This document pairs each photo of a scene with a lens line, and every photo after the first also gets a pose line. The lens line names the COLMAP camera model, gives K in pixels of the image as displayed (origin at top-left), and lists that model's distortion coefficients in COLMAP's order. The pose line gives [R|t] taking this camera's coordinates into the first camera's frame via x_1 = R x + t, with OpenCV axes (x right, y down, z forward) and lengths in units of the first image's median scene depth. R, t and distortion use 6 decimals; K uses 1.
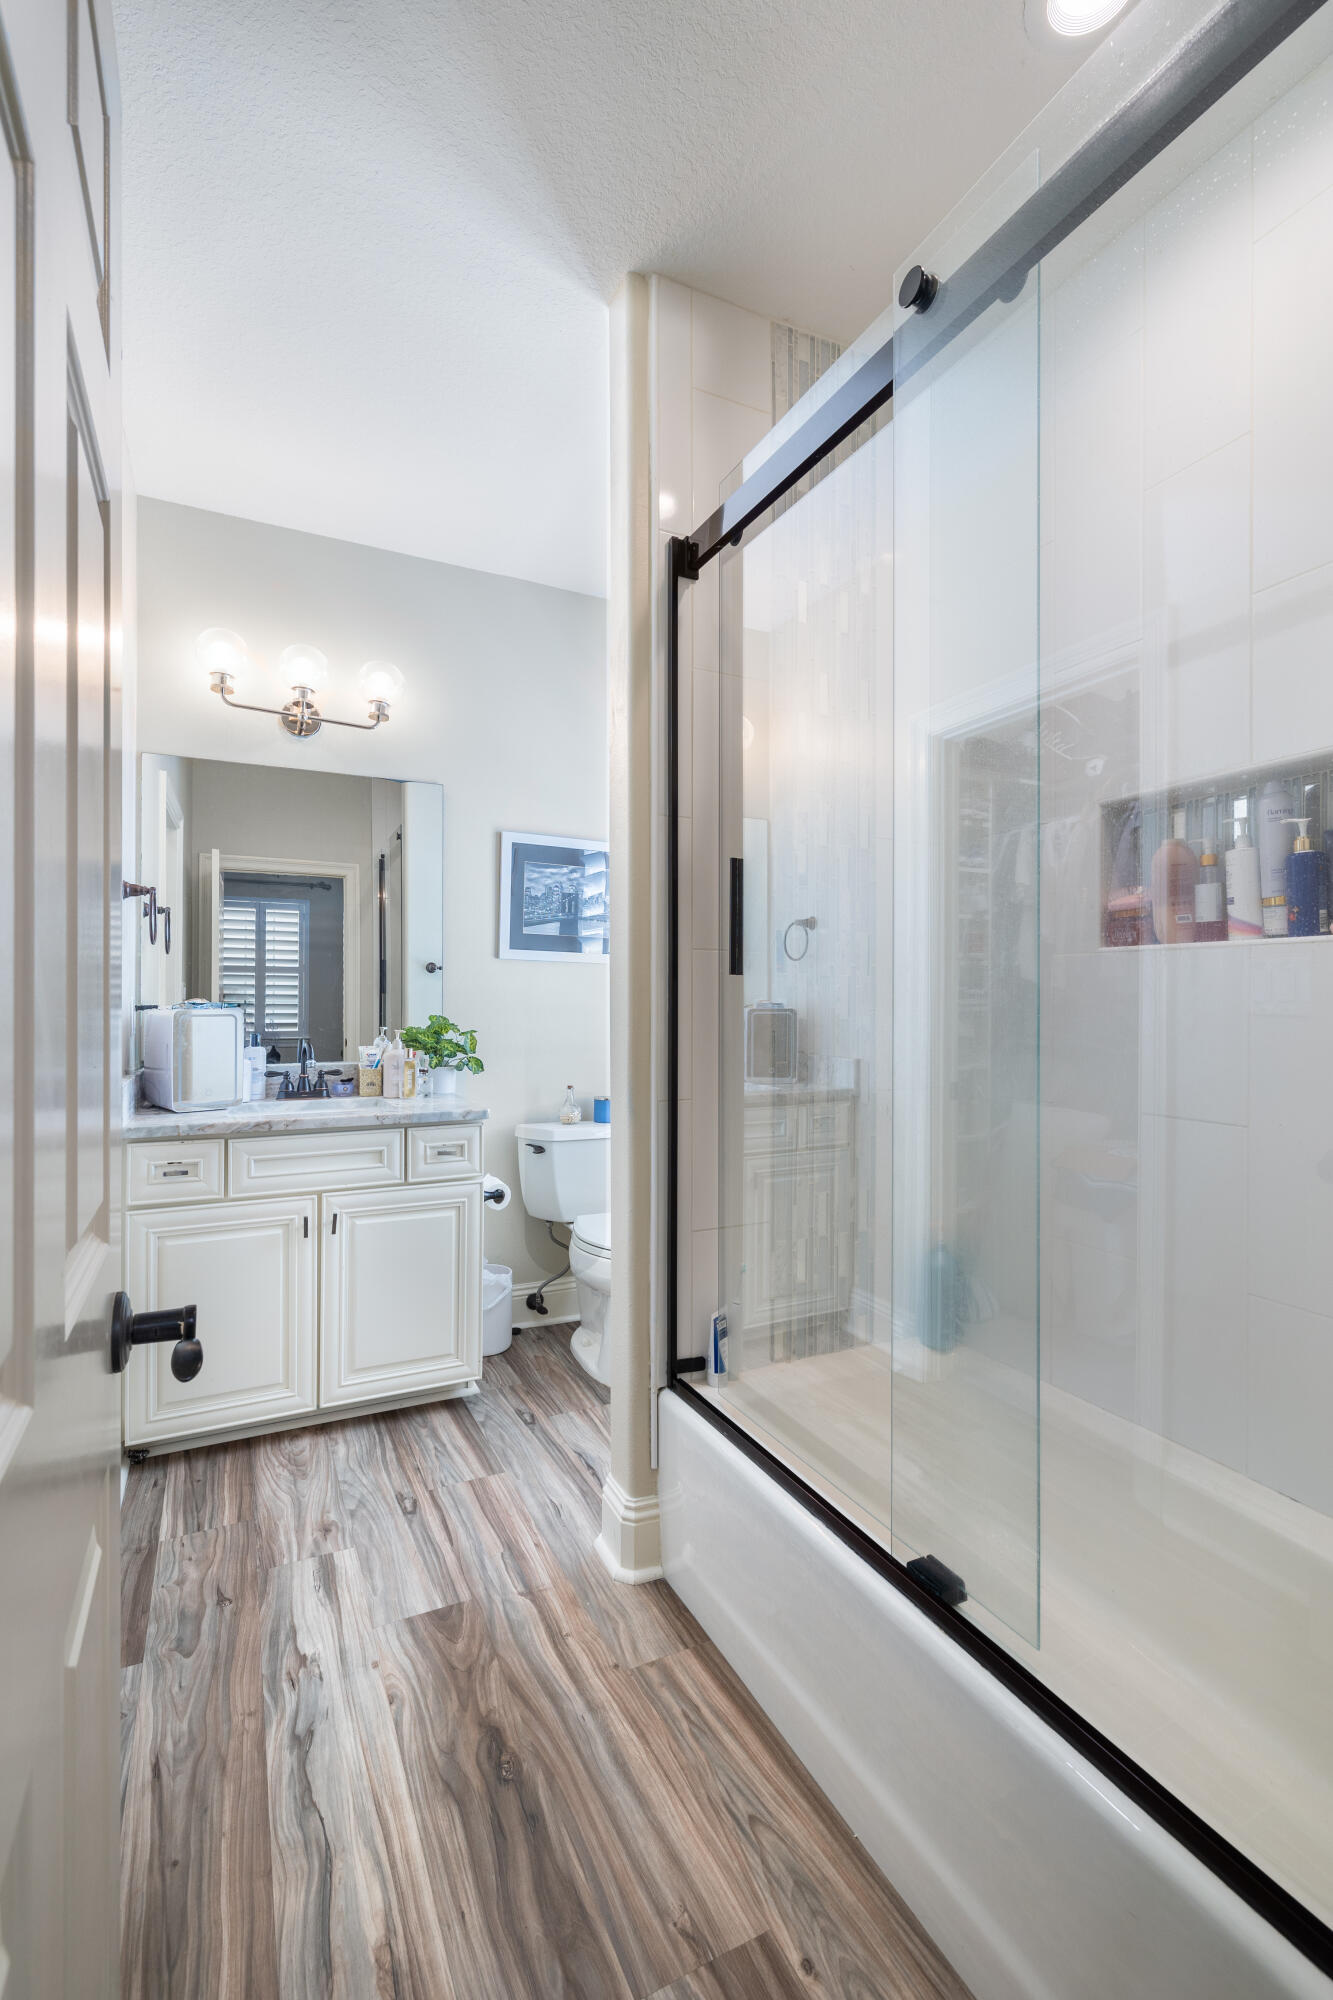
lens RADIAL K [[847.3, 0, 660.5], [0, 847.3, 995.8], [0, 0, 1]] dist [-0.003396, 0.000791]
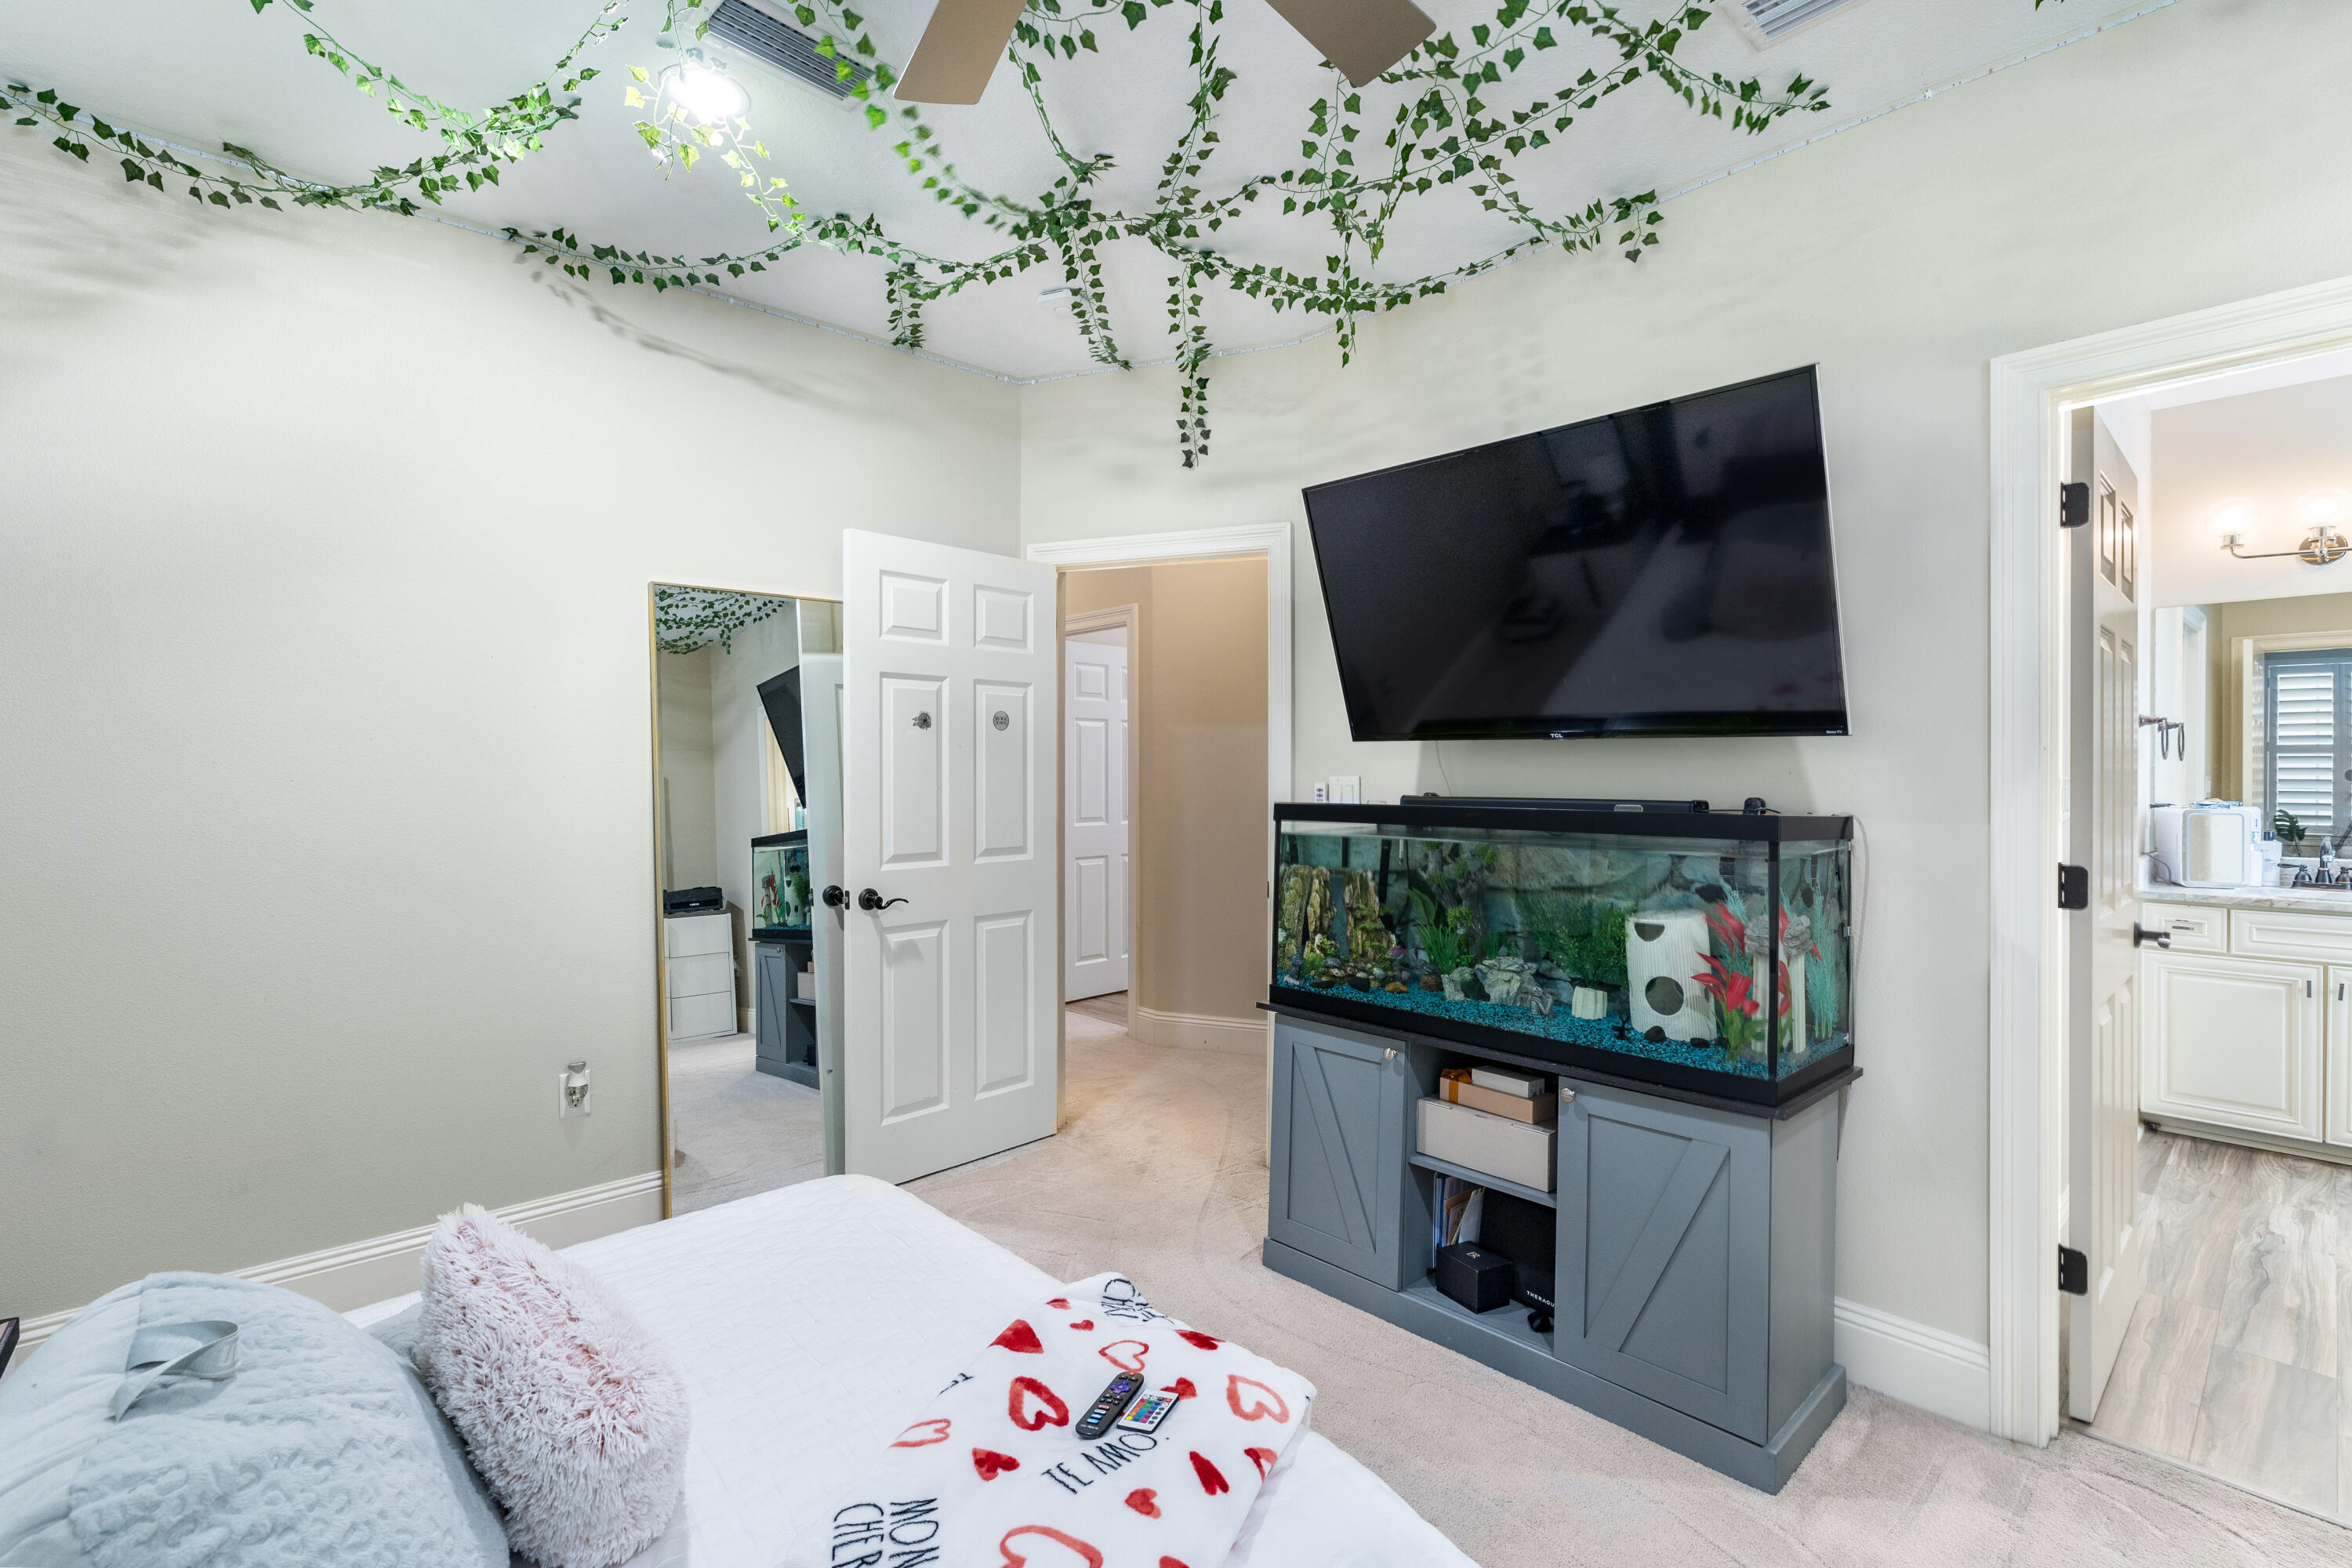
lens RADIAL K [[1087.2, 0, 1171.0], [0, 1087.2, 783.3], [0, 0, 1]] dist [0.003757, 0.001111]
pose [[0.274898, 0.004409, -0.961463, 0.602993], [0.006748, 0.999956, 0.006515, -0.043171], [0.961450, -0.008279, 0.274856, -0.946089]]
